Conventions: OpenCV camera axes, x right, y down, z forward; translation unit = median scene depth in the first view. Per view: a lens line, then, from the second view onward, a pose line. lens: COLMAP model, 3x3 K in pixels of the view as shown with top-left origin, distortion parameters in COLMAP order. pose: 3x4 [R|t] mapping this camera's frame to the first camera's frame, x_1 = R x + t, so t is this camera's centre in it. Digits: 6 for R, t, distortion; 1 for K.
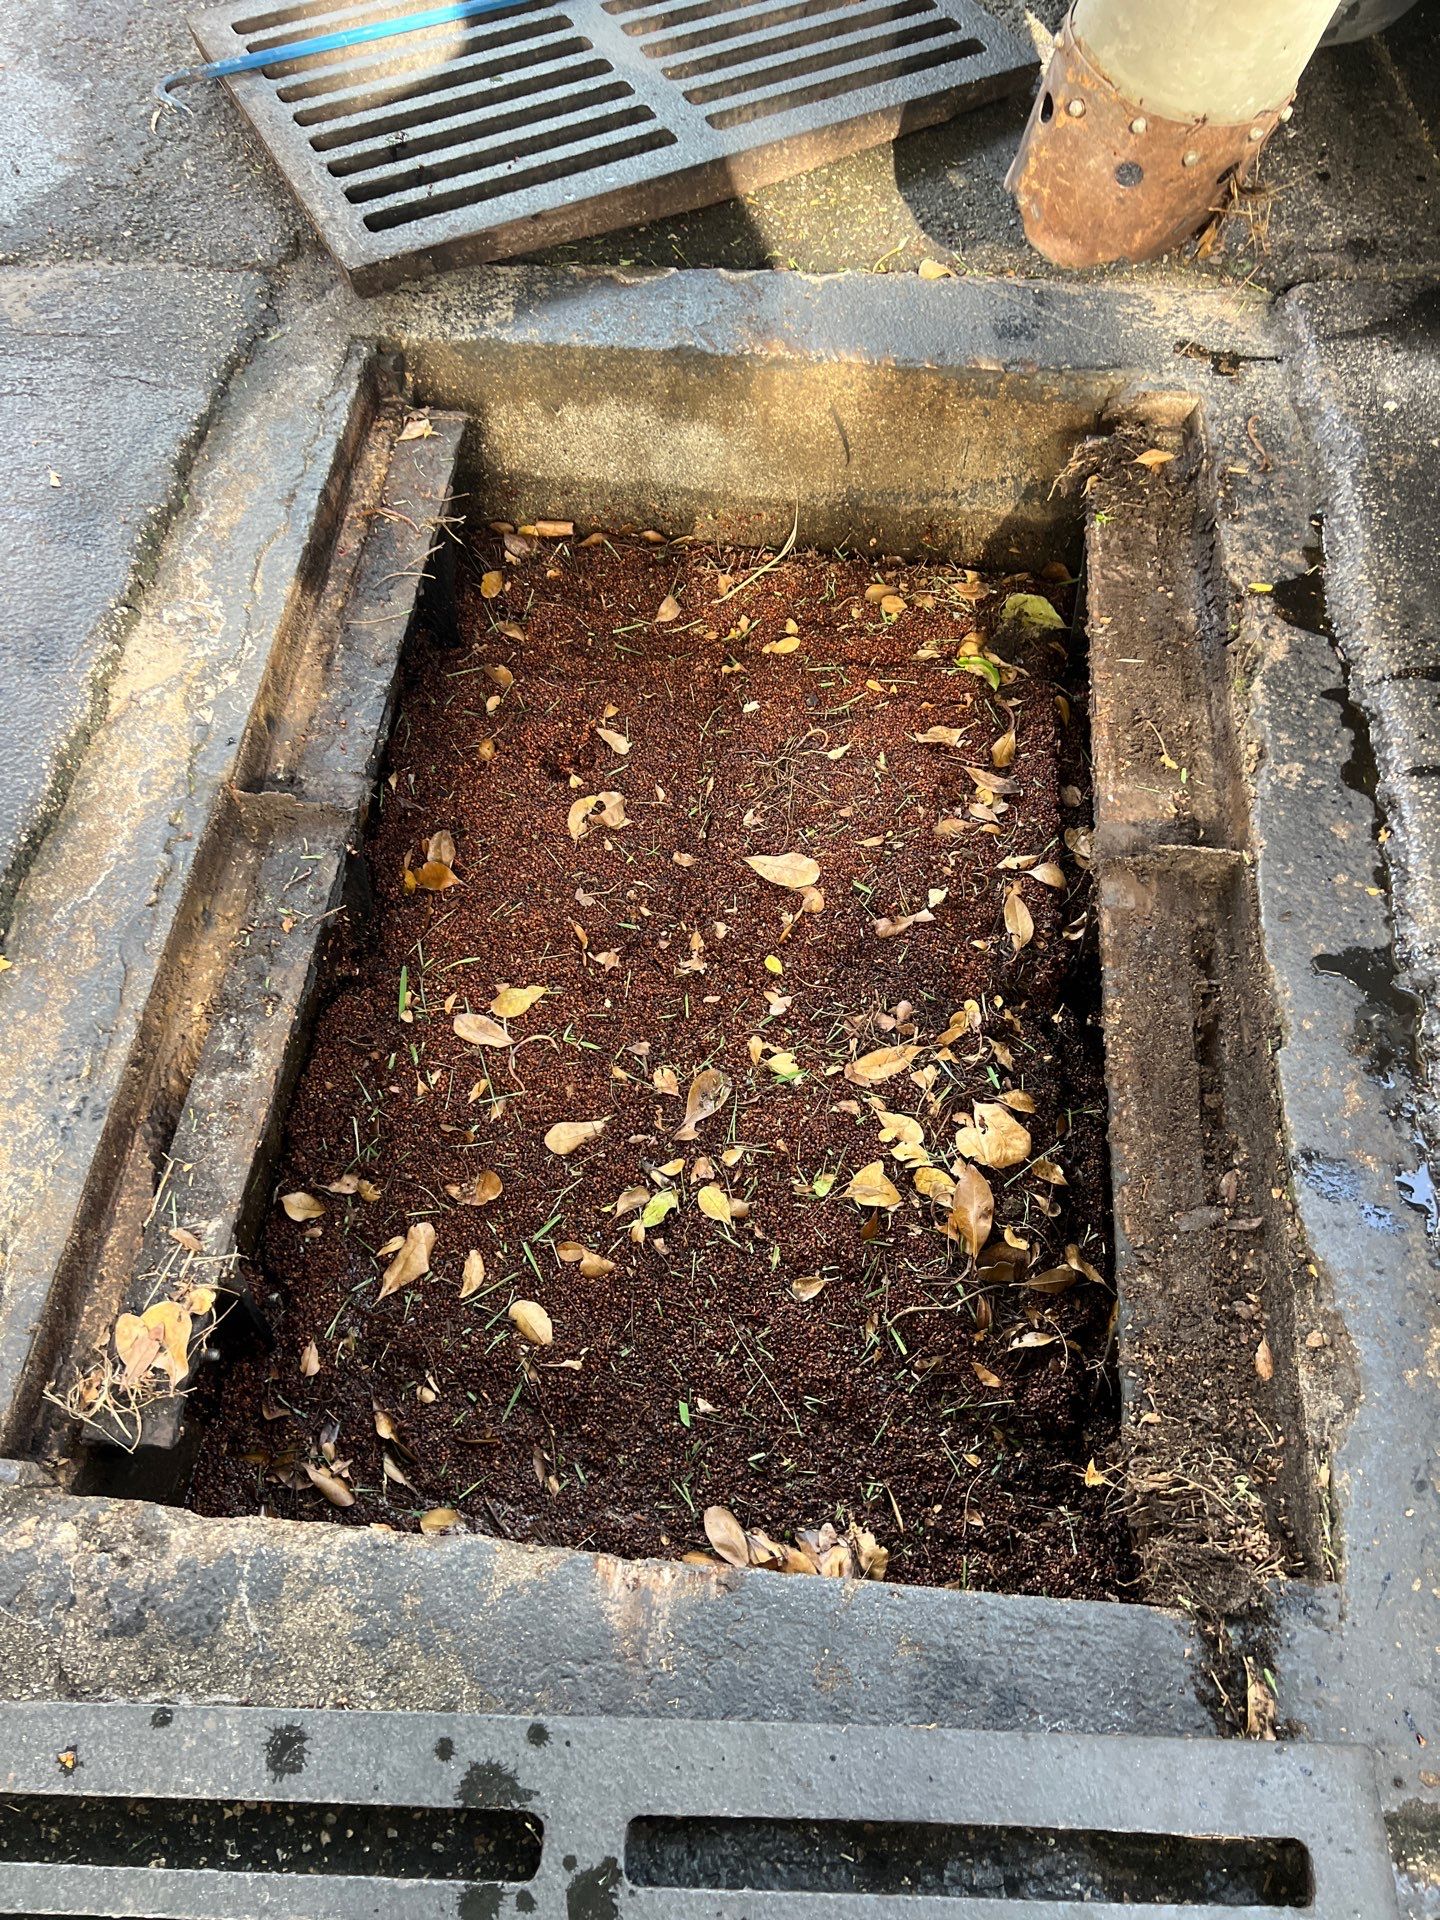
lens RADIAL K [[1401.2, 0, 711.9], [0, 1401.2, 956.7], [0, 0, 1]] dist [0.005611, 0.000038]
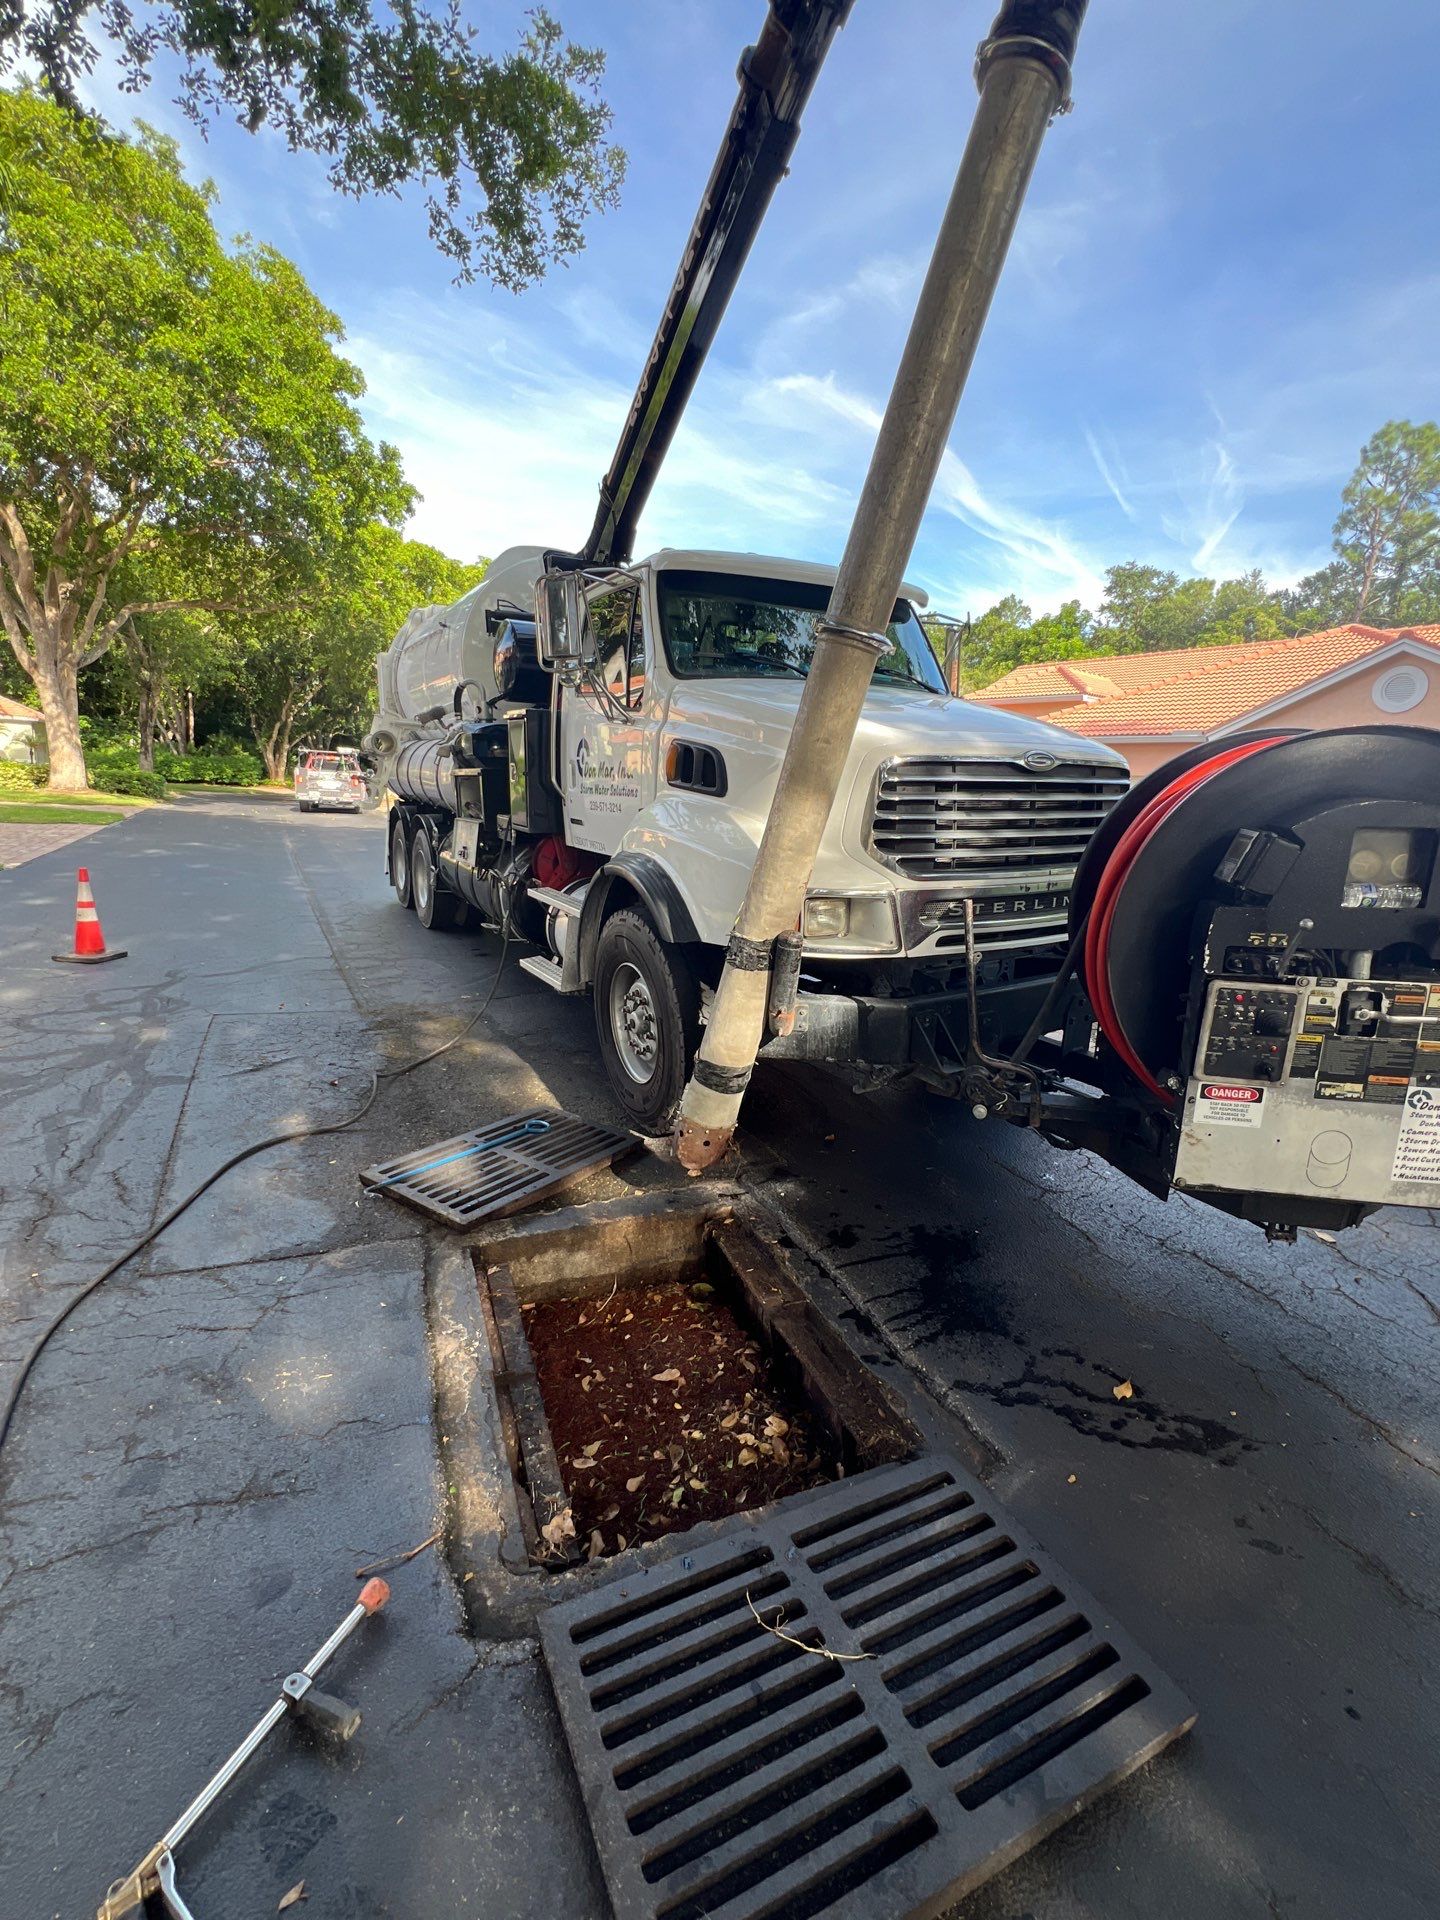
lens RADIAL K [[1401.2, 0, 711.9], [0, 1401.2, 956.7], [0, 0, 1]] dist [0.005611, 0.000038]
pose [[0.860617, -0.072941, 0.504001, -1.239771], [0.411441, 0.682792, -0.603747, 1.109920], [-0.300090, 0.726962, 0.617634, -1.374383]]
